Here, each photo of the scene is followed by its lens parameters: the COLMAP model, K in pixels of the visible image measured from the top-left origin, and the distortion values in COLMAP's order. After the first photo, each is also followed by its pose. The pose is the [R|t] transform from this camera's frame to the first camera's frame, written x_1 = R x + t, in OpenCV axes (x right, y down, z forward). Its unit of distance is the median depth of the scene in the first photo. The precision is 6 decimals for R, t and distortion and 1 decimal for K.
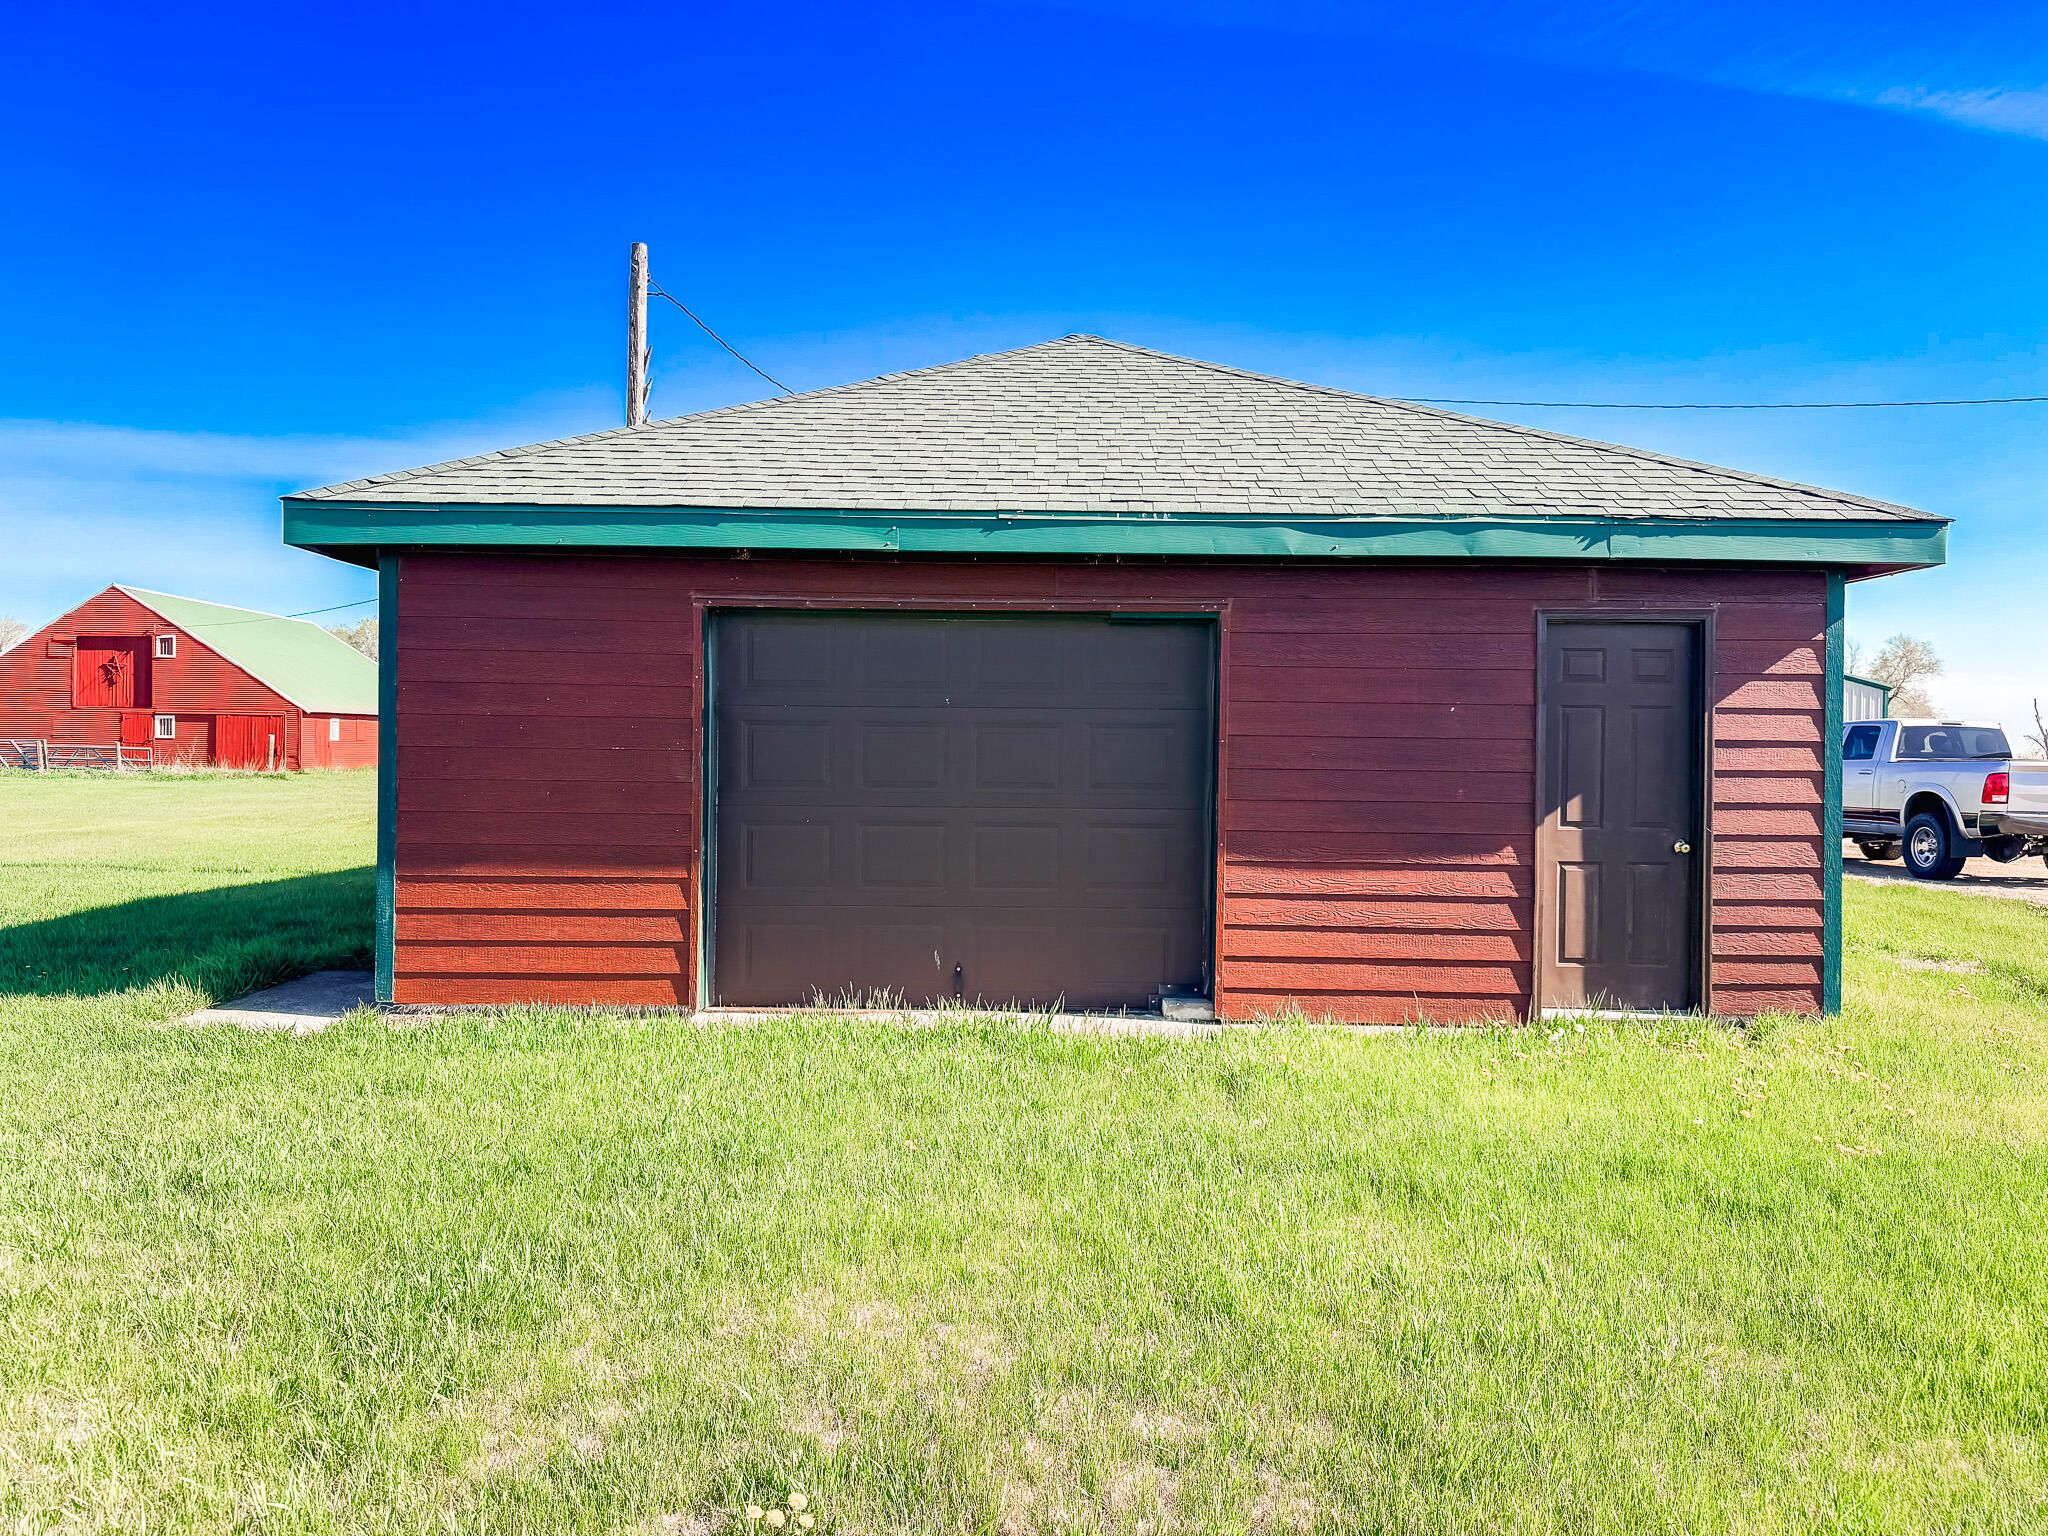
lens RADIAL K [[1434.5, 0, 1002.4], [0, 1434.5, 767.9], [0, 0, 1]] dist [0.039013, -0.007433]
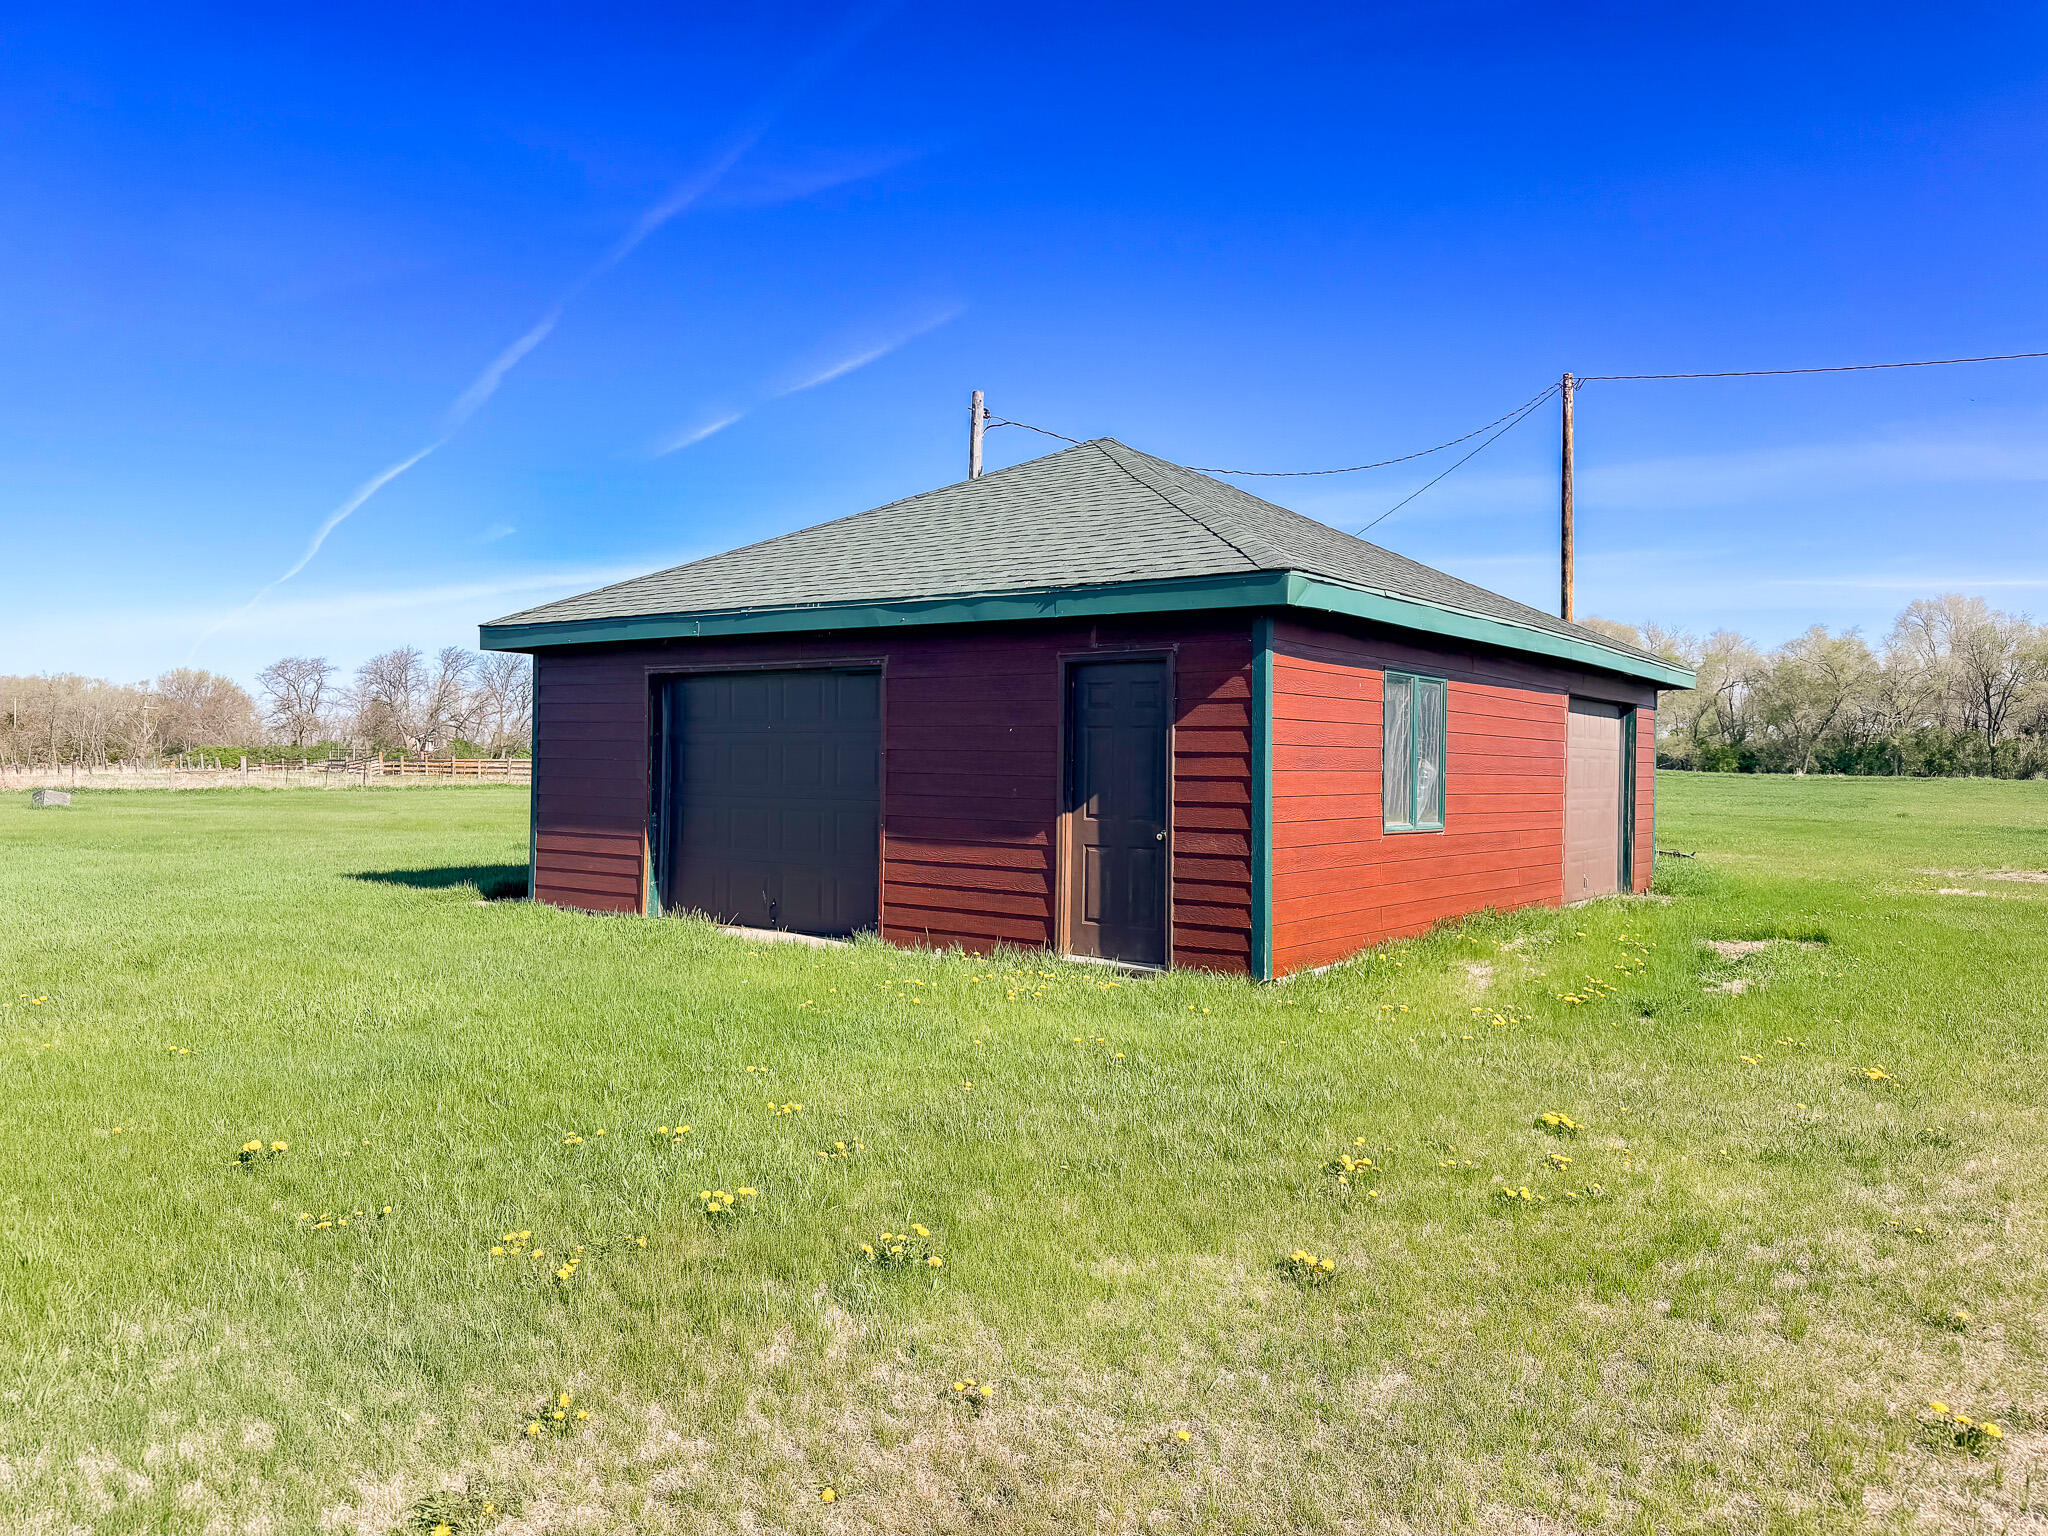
lens RADIAL K [[1434.5, 0, 1044.1], [0, 1434.5, 748.2], [0, 0, 1]] dist [0.039013, -0.007433]
pose [[0.812687, -0.005087, -0.582678, 1.134450], [-0.013391, 0.999535, -0.027404, 0.013833], [0.582546, 0.030074, 0.812241, -0.088546]]
